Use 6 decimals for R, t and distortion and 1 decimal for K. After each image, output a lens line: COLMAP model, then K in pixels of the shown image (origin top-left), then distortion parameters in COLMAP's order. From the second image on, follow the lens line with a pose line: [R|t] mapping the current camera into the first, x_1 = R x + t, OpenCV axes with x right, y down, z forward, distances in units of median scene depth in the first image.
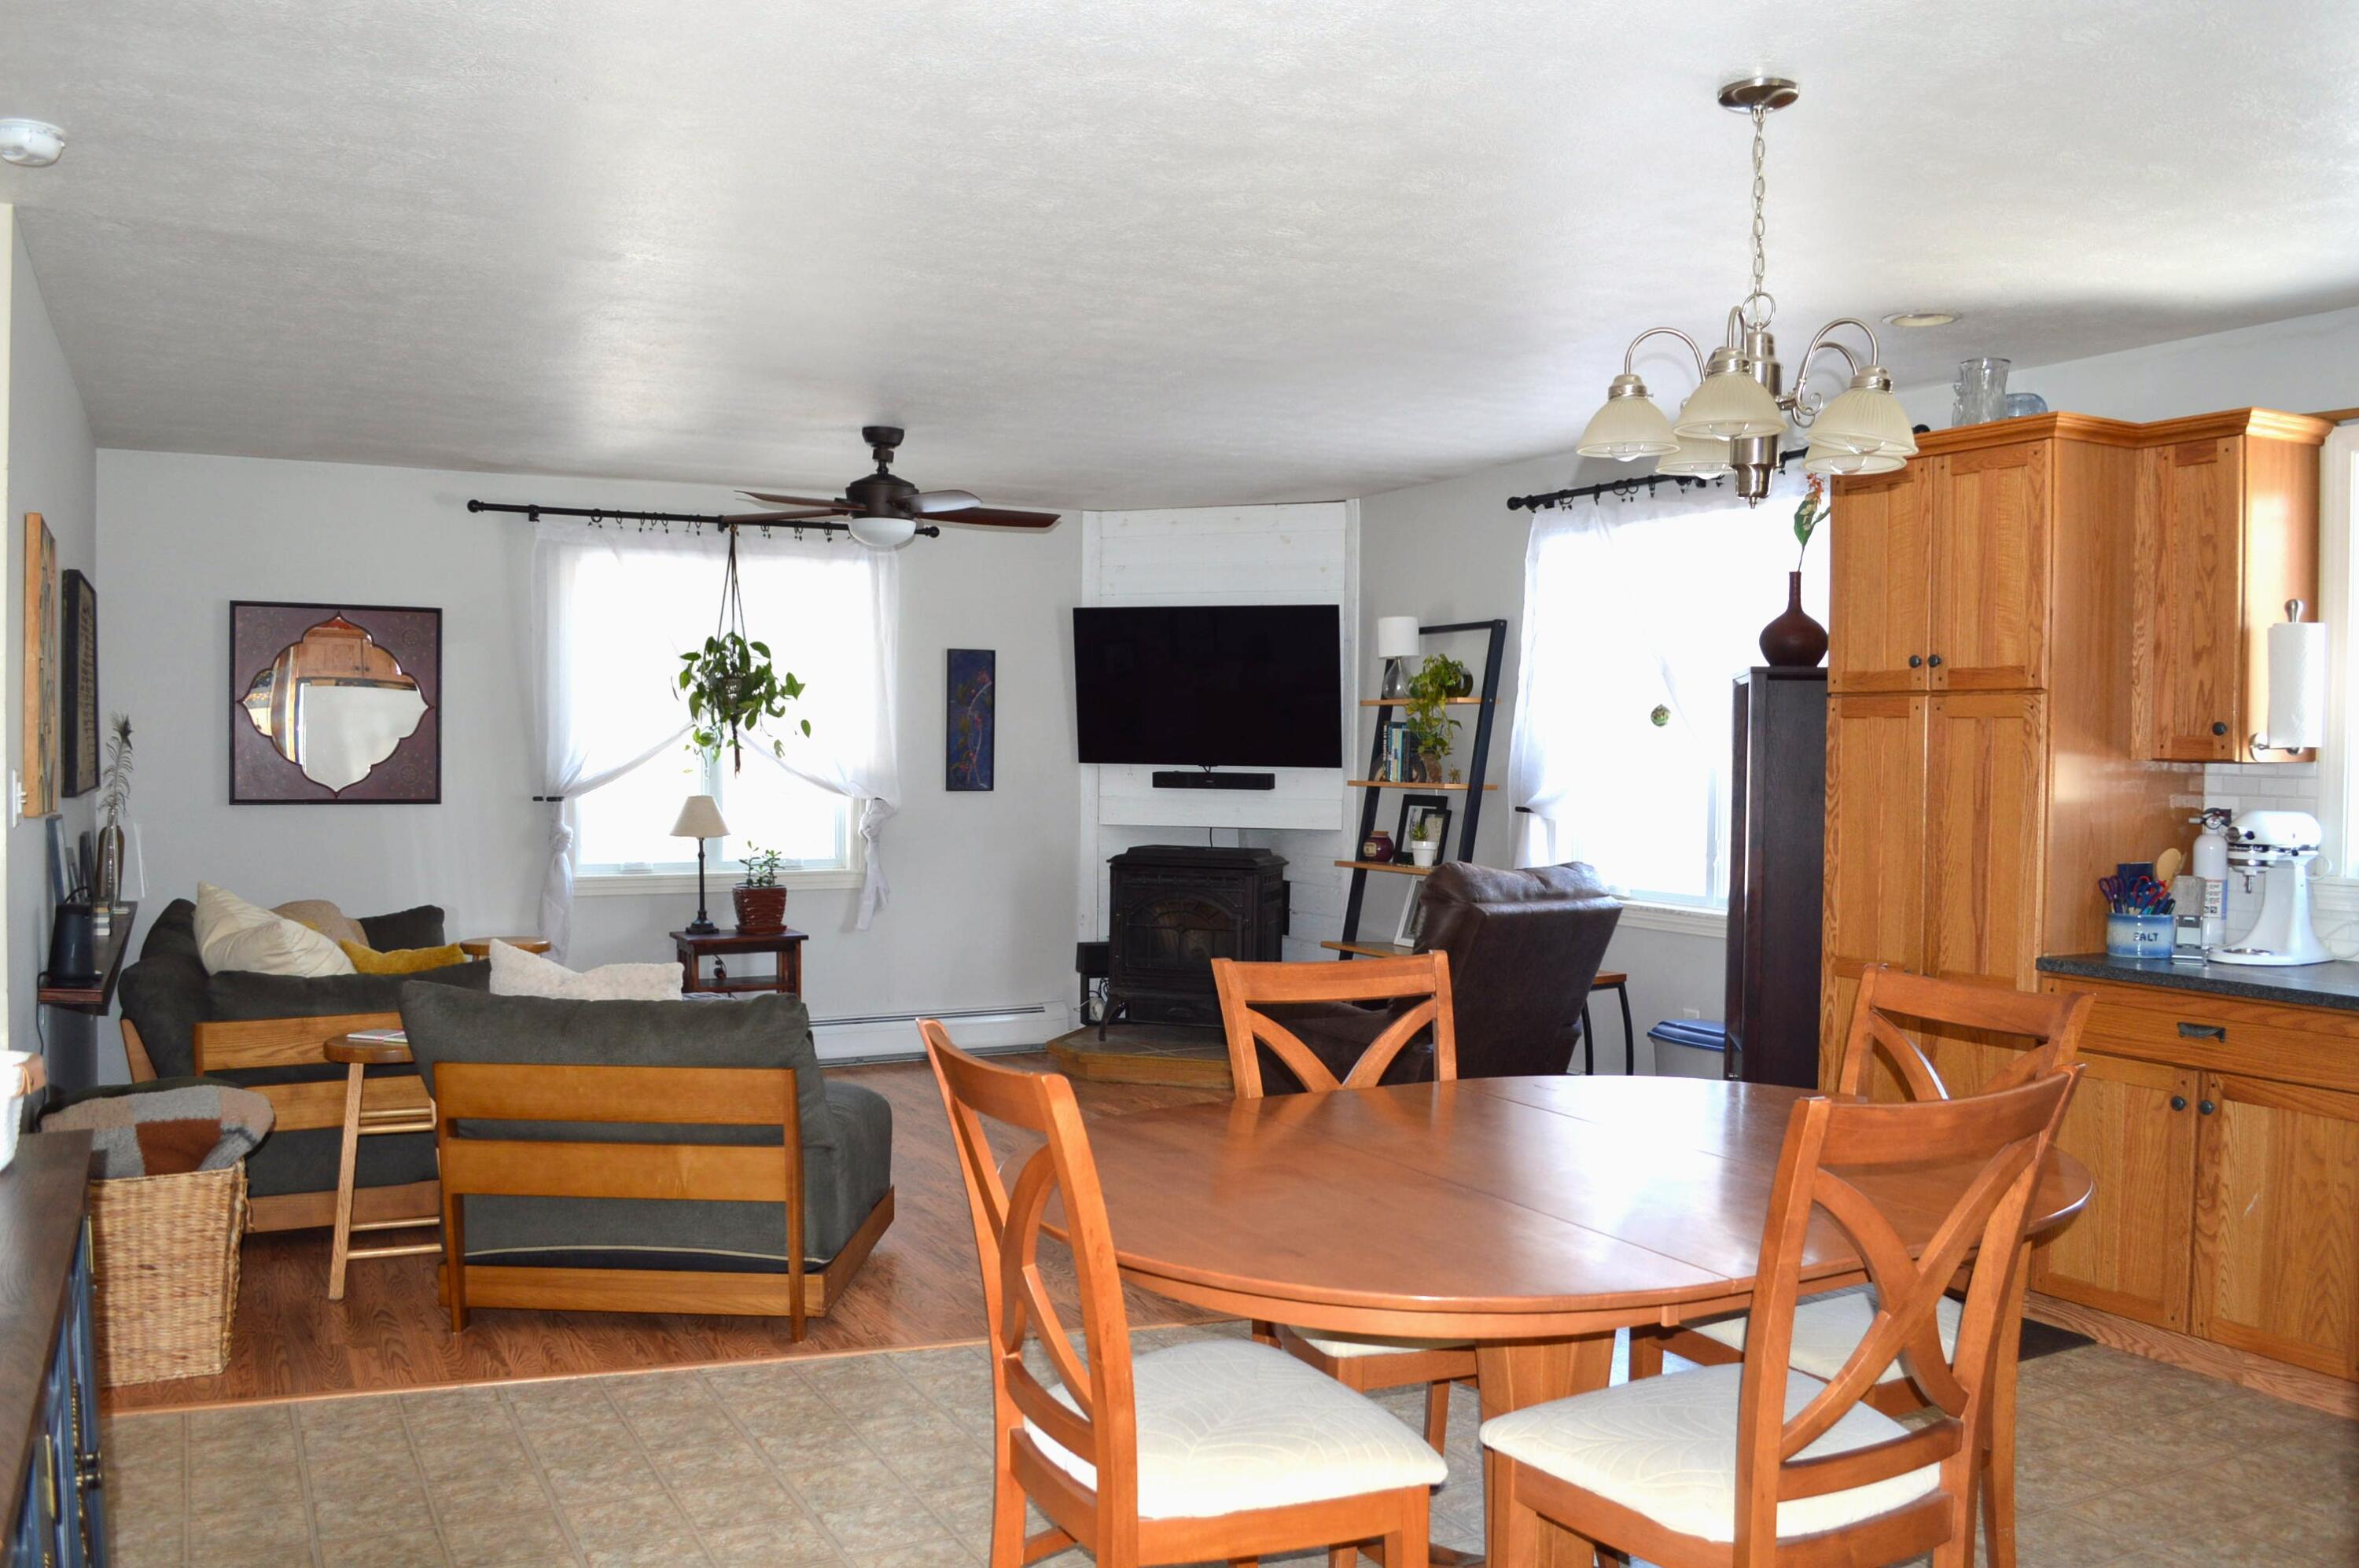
lens RADIAL K [[1891.6, 0, 1183.3], [0, 1891.6, 792.4], [0, 0, 1]] dist [-0.088565, 0.017990]
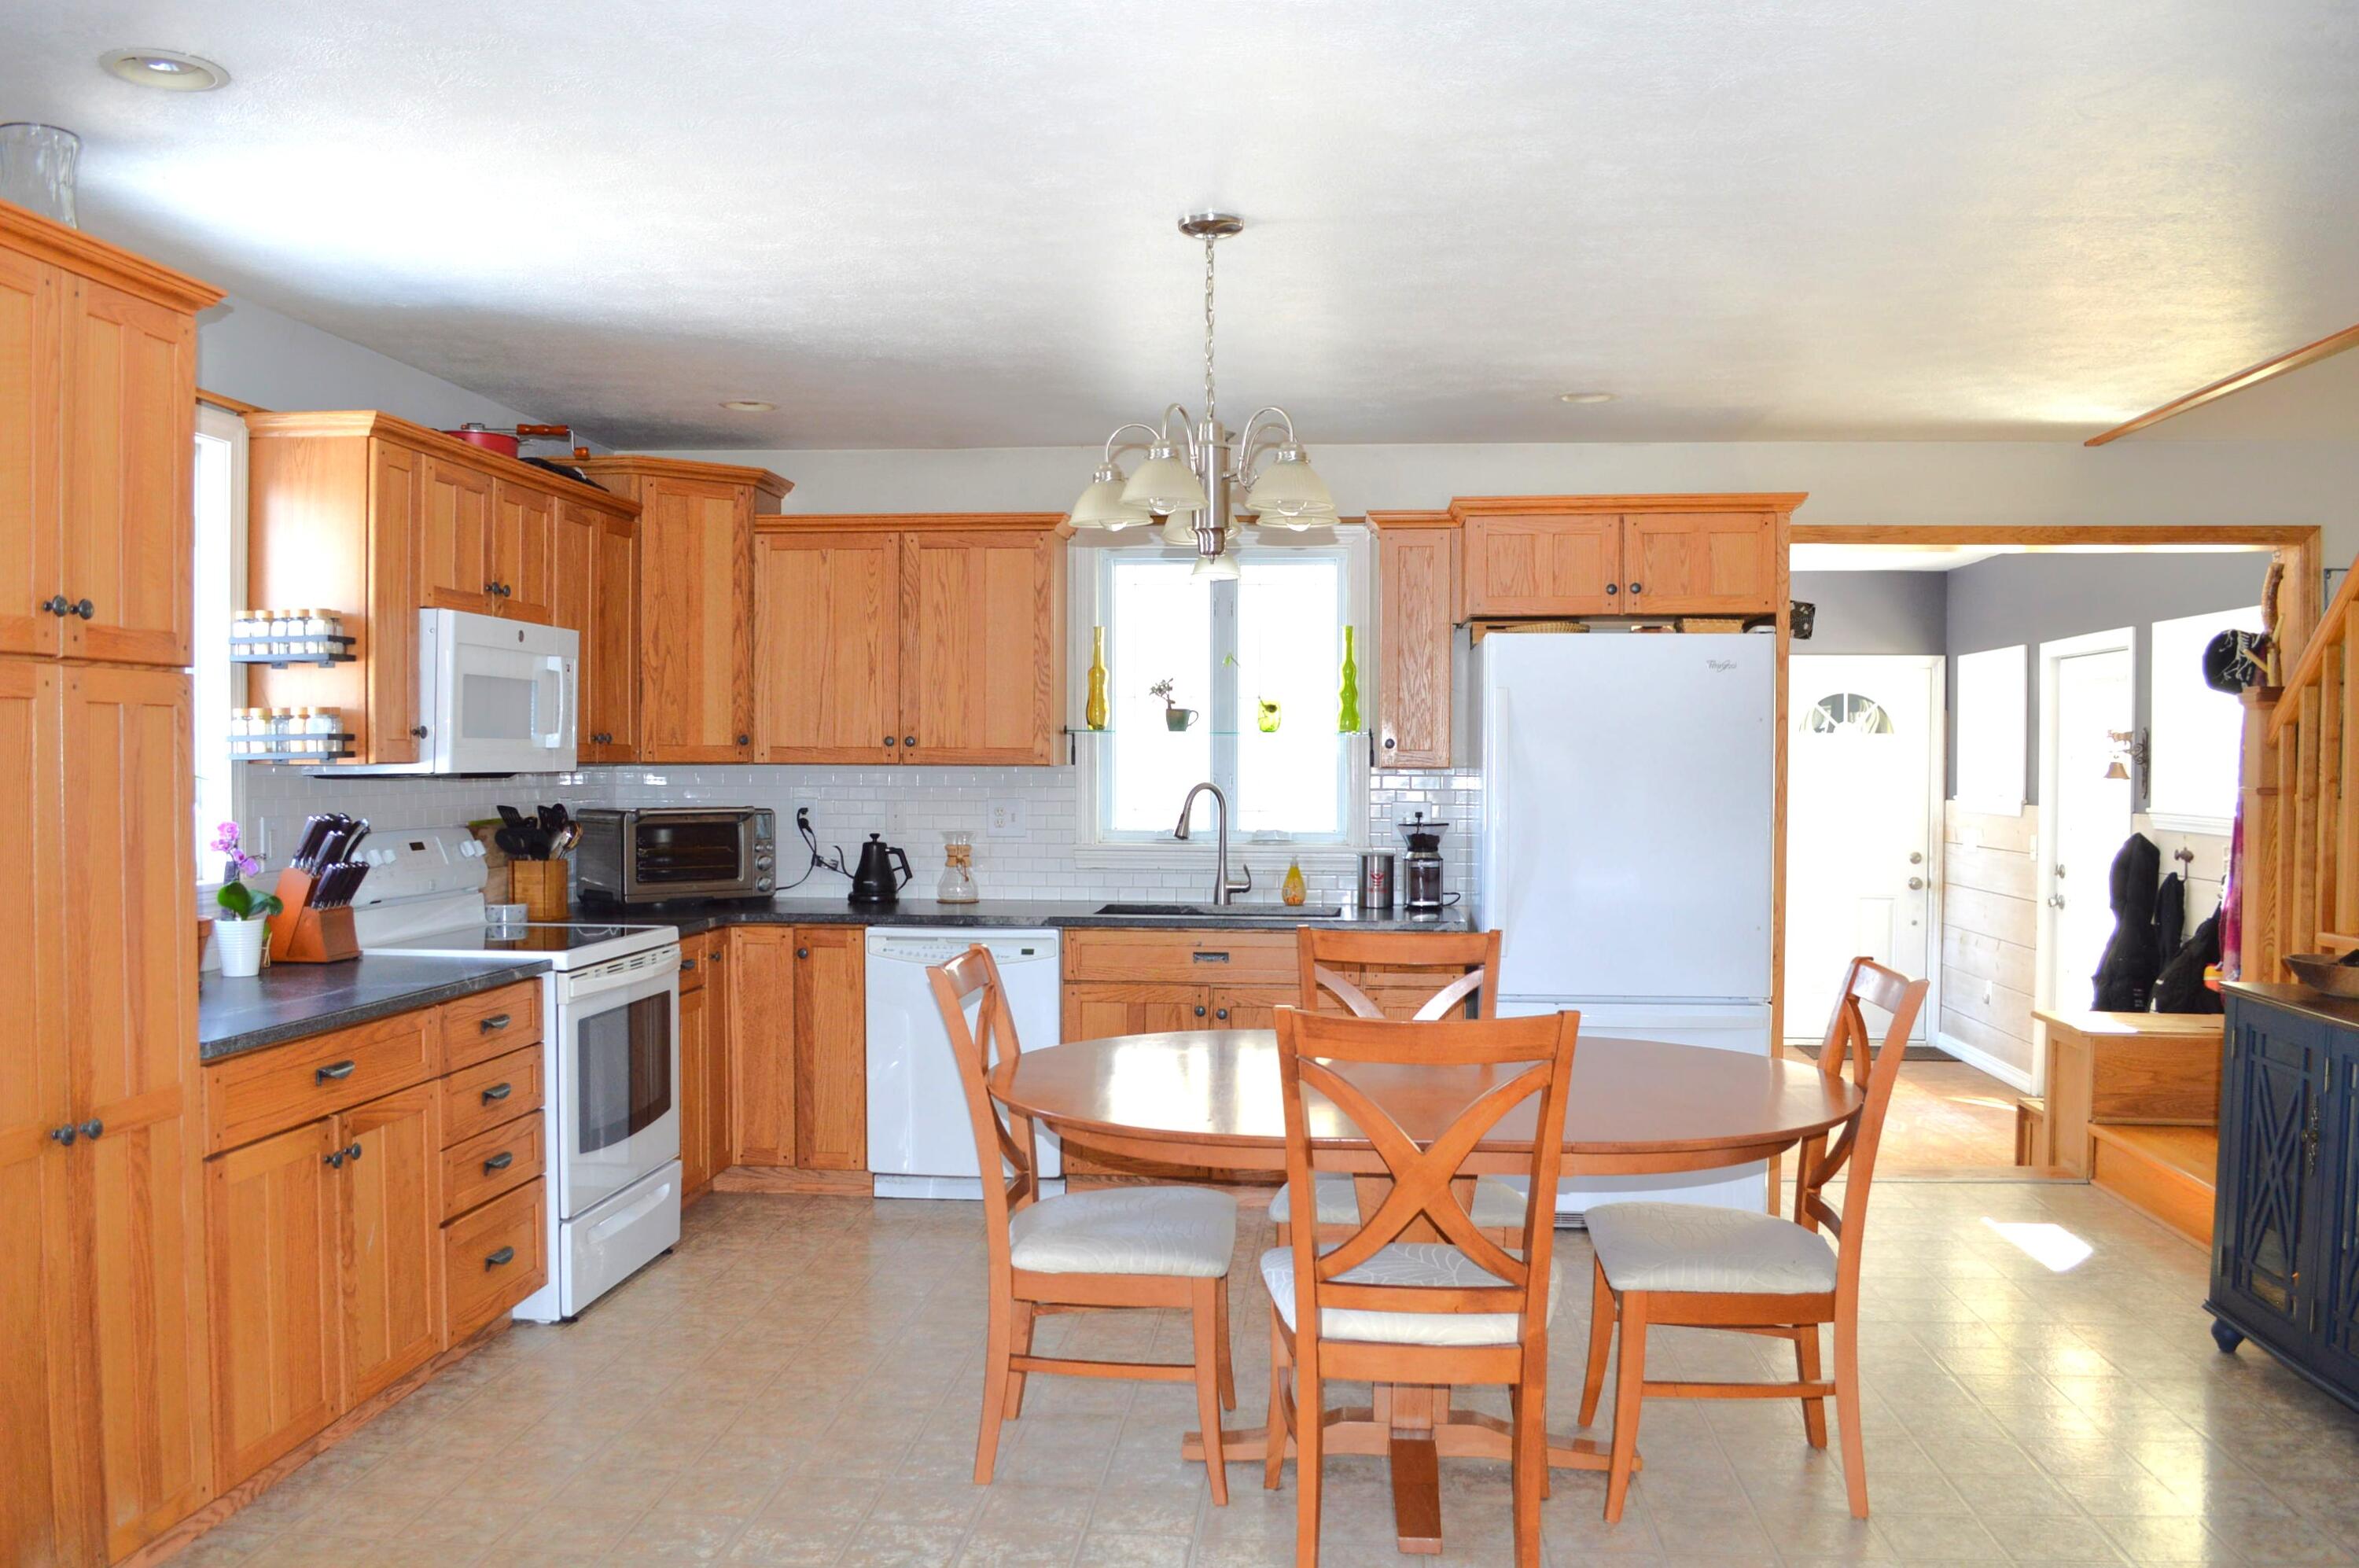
lens RADIAL K [[1891.6, 0, 1207.7], [0, 1891.6, 797.1], [0, 0, 1]] dist [-0.088565, 0.017990]
pose [[-0.839937, -0.022572, 0.542214, -0.131904], [0.003262, 0.998907, 0.046637, -0.020276], [-0.542674, 0.040941, -0.838945, 0.742859]]
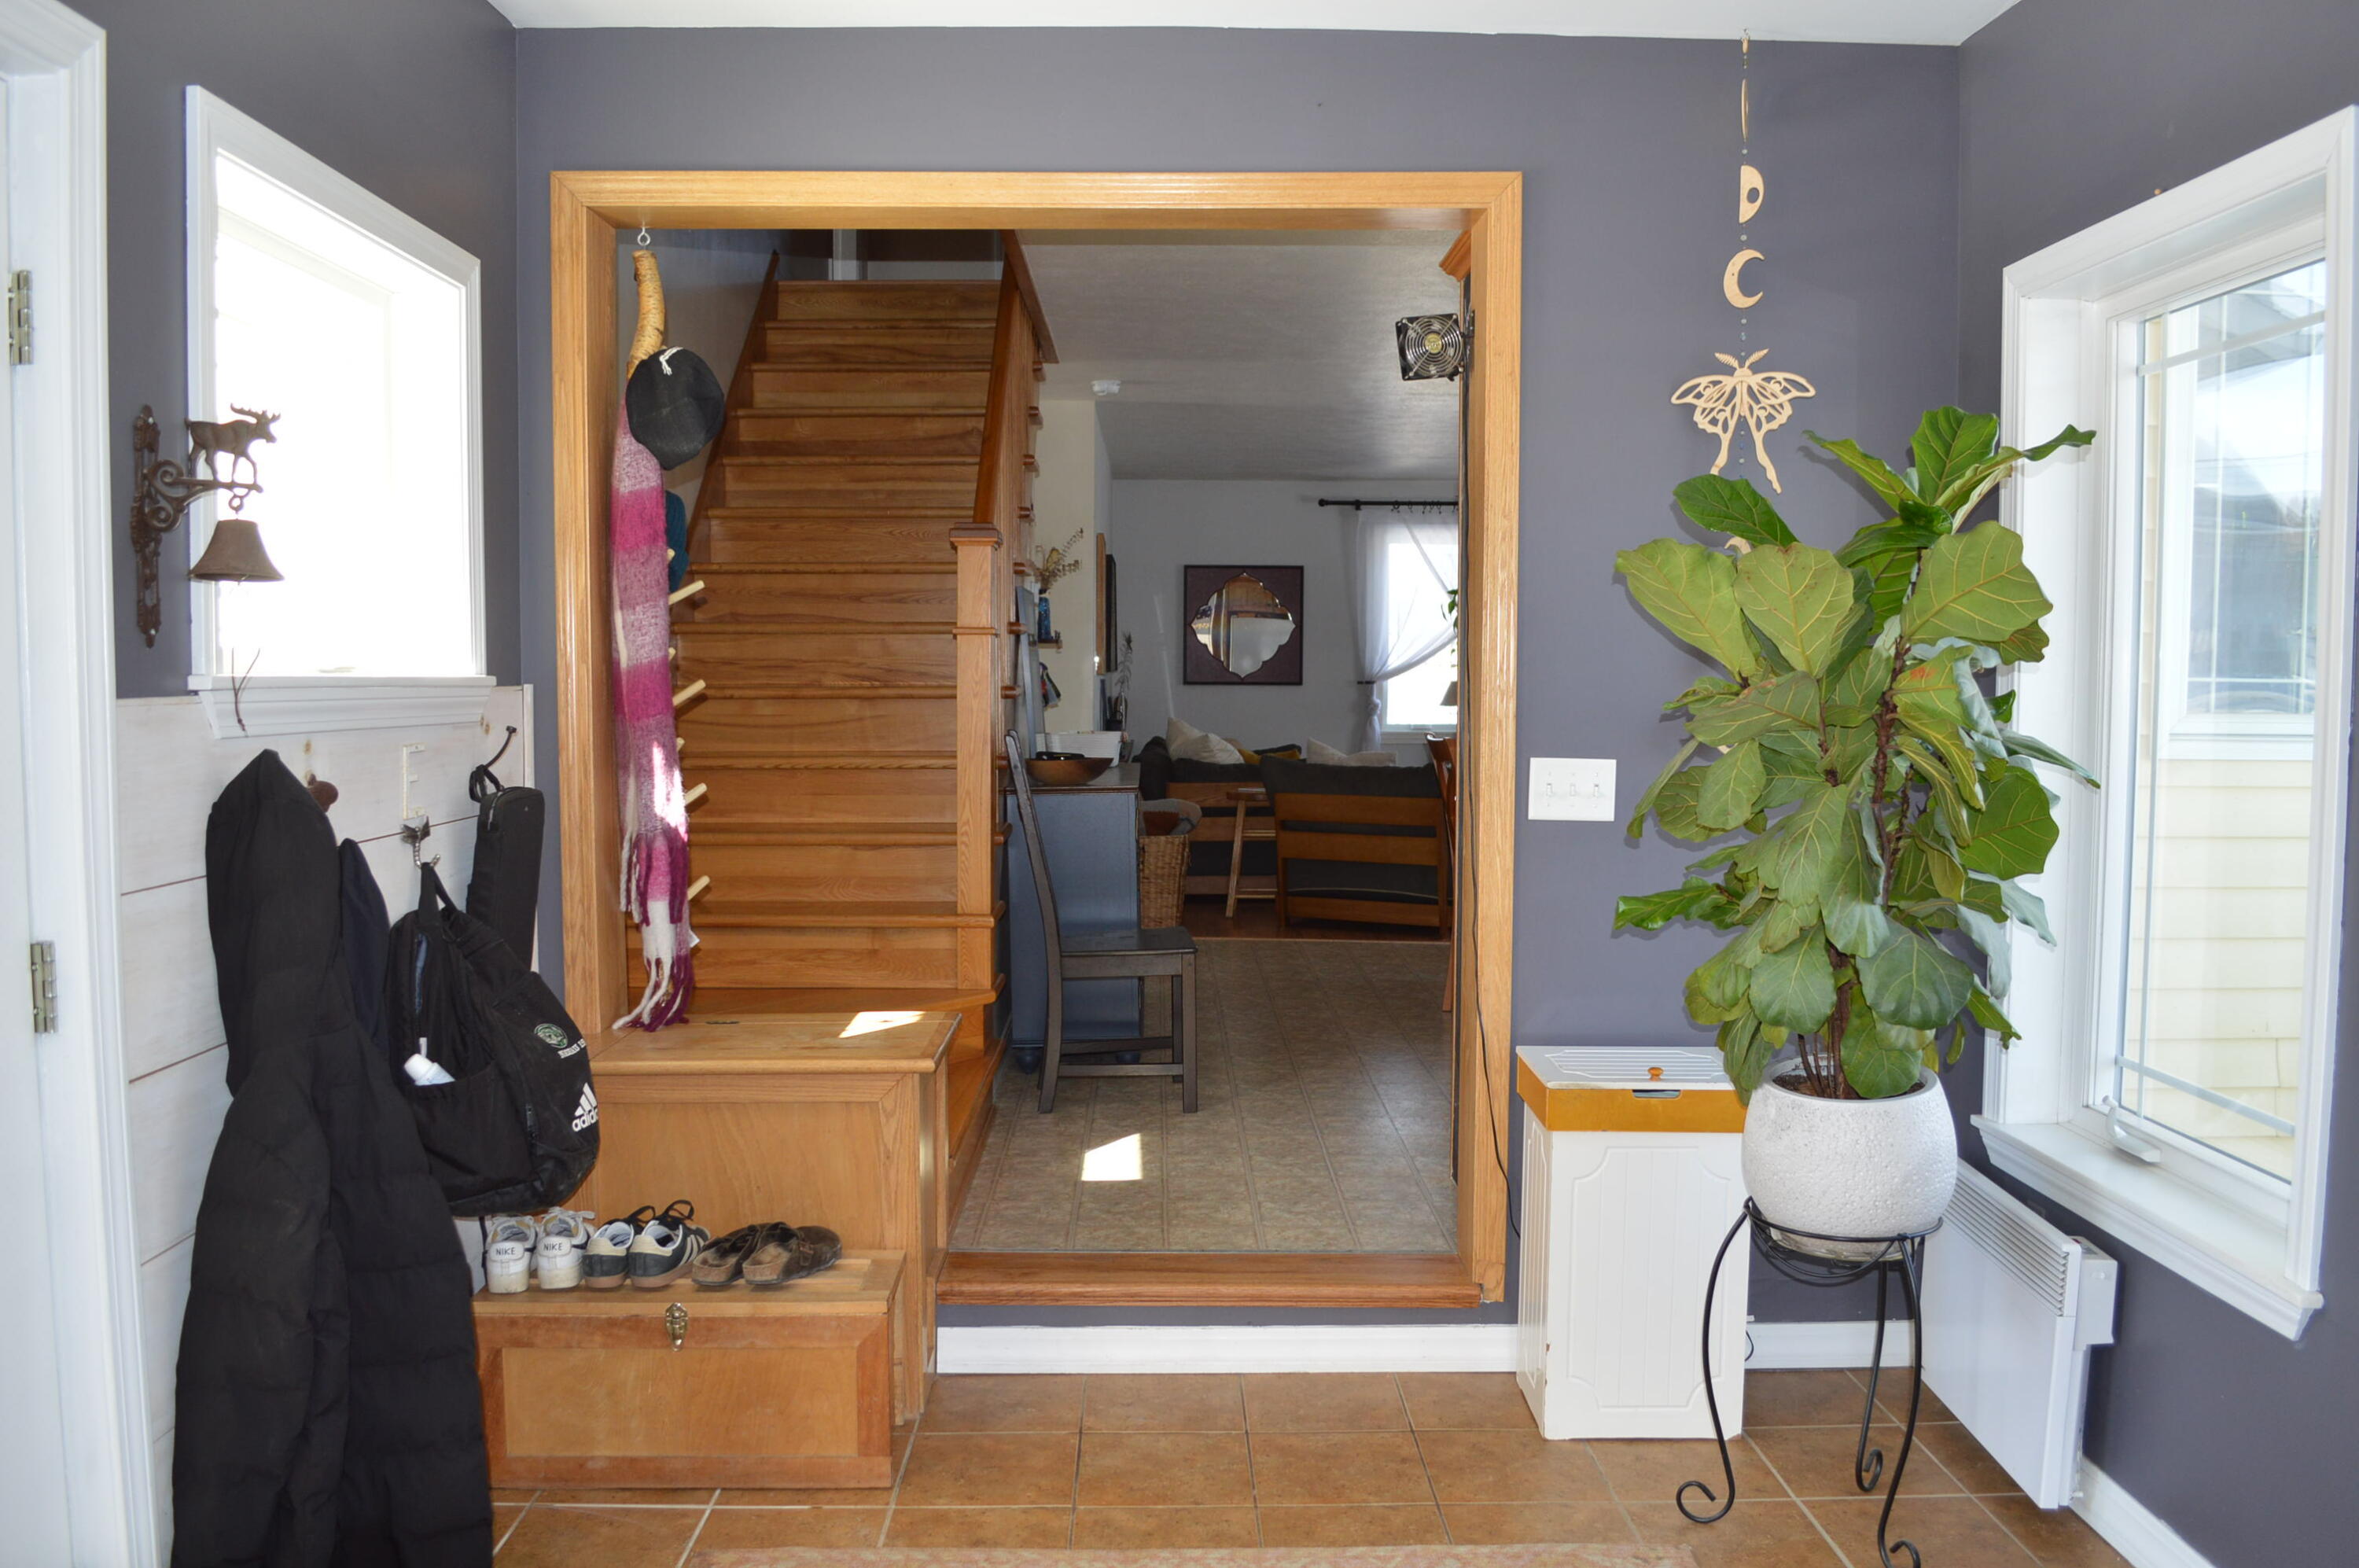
lens RADIAL K [[1891.6, 0, 1158.0], [0, 1891.6, 789.2], [0, 0, 1]] dist [-0.088565, 0.017990]
pose [[0.882786, 0.021255, -0.469294, 0.263379], [-0.005005, 0.999345, 0.035847, 0.037227], [0.469748, -0.029297, 0.882314, -0.512623]]
